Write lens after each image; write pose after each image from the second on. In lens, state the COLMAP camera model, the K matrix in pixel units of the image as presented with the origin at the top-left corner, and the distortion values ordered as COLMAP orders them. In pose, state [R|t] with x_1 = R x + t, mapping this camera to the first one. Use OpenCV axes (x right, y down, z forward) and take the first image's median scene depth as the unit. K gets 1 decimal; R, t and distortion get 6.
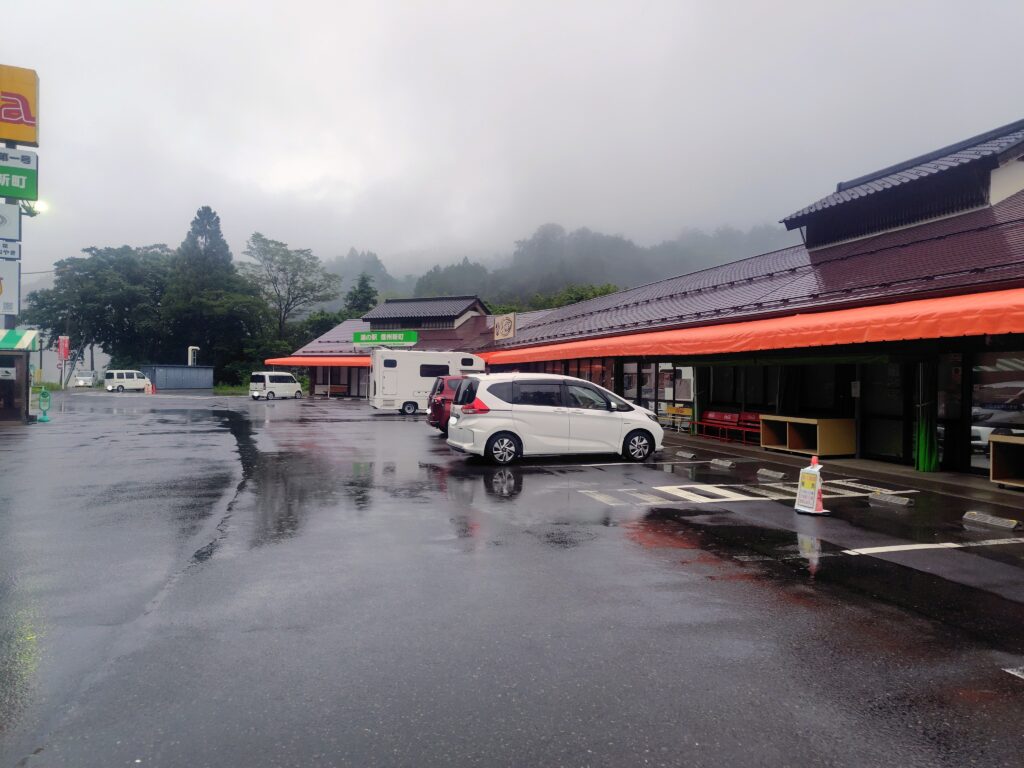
lens RADIAL K [[690.1, 0, 509.1], [0, 690.1, 382.2], [0, 0, 1]] dist [0.073604, -0.106225]
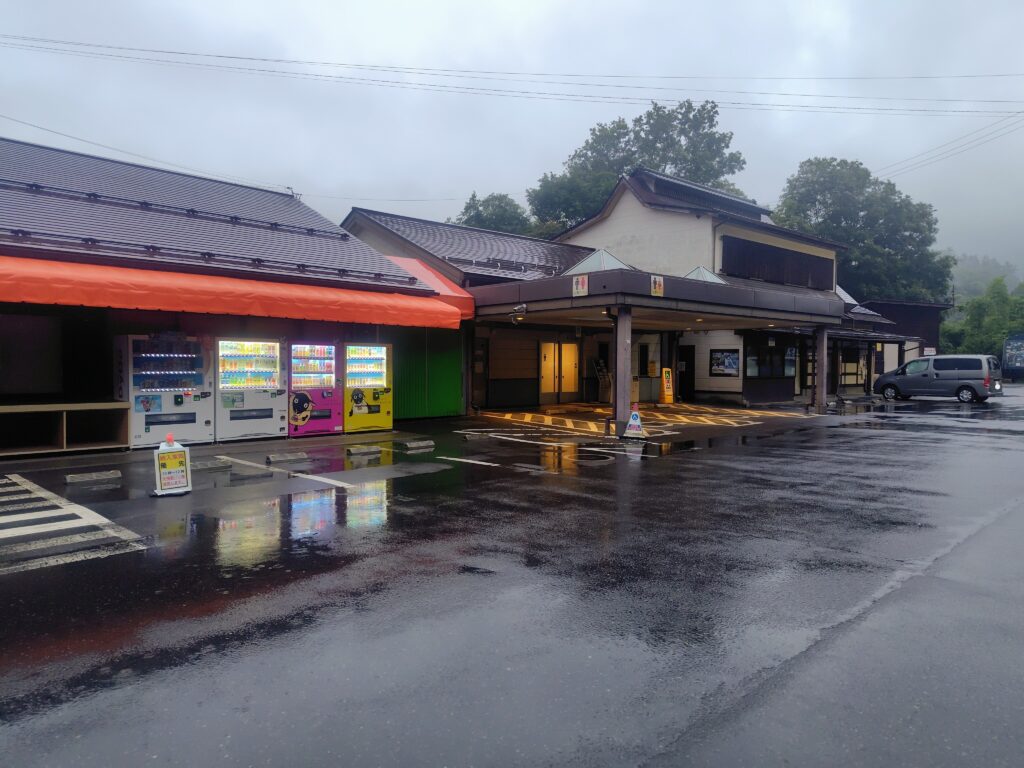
lens RADIAL K [[690.1, 0, 509.1], [0, 690.1, 382.2], [0, 0, 1]] dist [0.073604, -0.106225]
pose [[-0.437012, -0.015961, 0.899314, -0.549119], [-0.008397, 0.999871, 0.013665, 0.020180], [-0.899417, -0.001579, -0.437089, 1.174139]]
